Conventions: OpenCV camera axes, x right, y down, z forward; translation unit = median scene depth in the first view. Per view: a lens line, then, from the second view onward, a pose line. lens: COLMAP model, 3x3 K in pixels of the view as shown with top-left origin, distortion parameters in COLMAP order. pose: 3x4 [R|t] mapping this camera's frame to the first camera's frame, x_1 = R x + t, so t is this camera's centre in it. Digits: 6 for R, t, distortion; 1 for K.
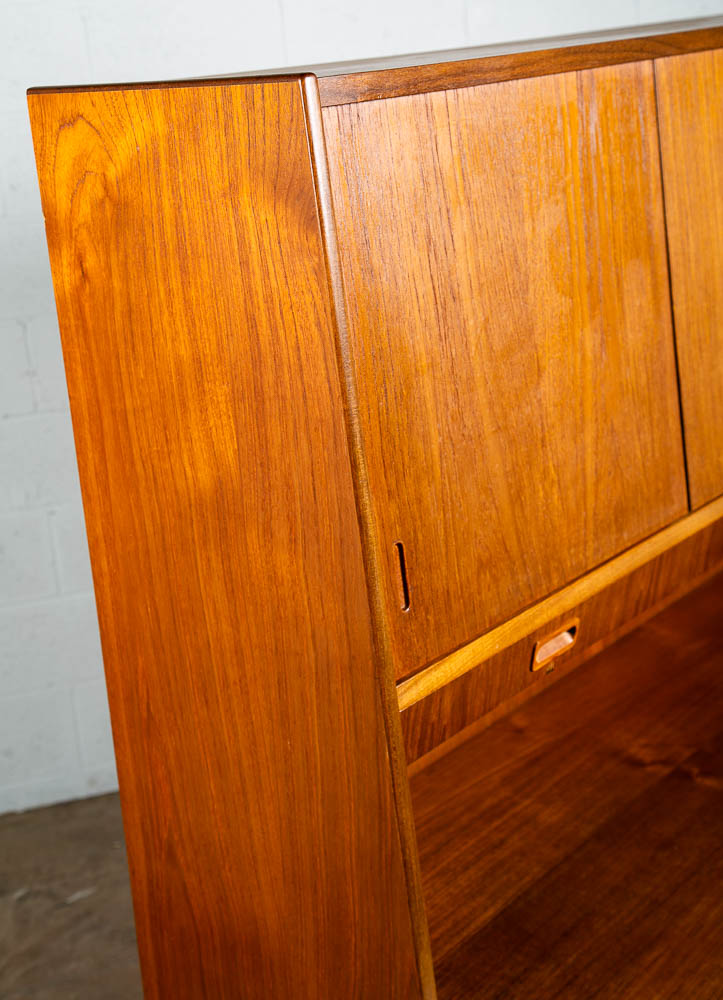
lens RADIAL K [[1587.1, 0, 360.8], [0, 1587.1, 473.7], [0, 0, 1]] dist [0.153399, 0.048953]
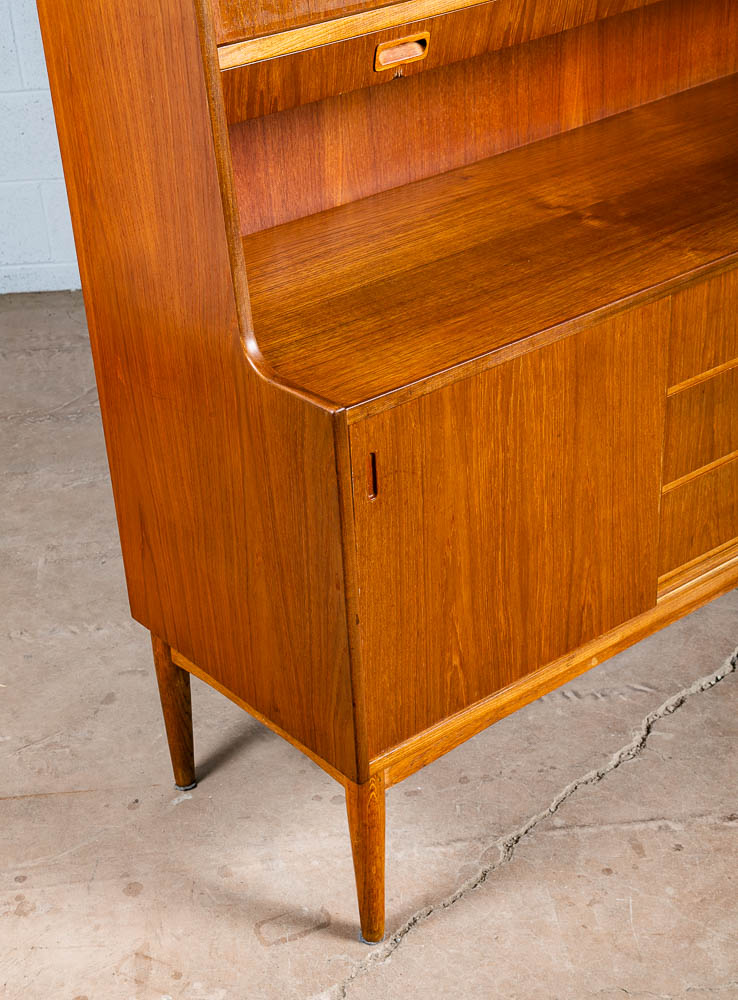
lens RADIAL K [[1683.5, 0, 368.0], [0, 1683.5, 561.7], [0, 0, 1]] dist [0.175613, 0.104386]
pose [[0.976243, 0.137912, -0.167124, 0.390316], [-0.085307, 0.953633, 0.288630, 0.111055], [0.199180, -0.267516, 0.942742, -0.337541]]
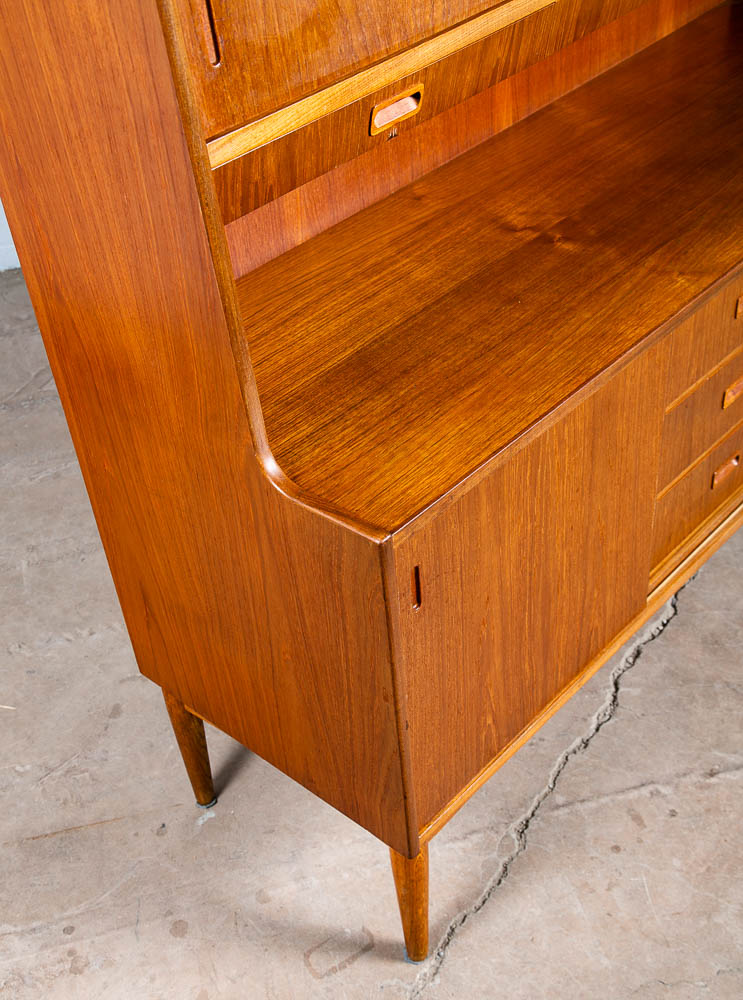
lens RADIAL K [[1213.9, 0, 367.6], [0, 1213.9, 561.6], [0, 0, 1]] dist [0.038668, 0.067727]
pose [[0.998068, 0.041589, -0.046153, 0.163677], [-0.017726, 0.902637, 0.430038, 0.031661], [0.059544, -0.428389, 0.901630, 0.149973]]
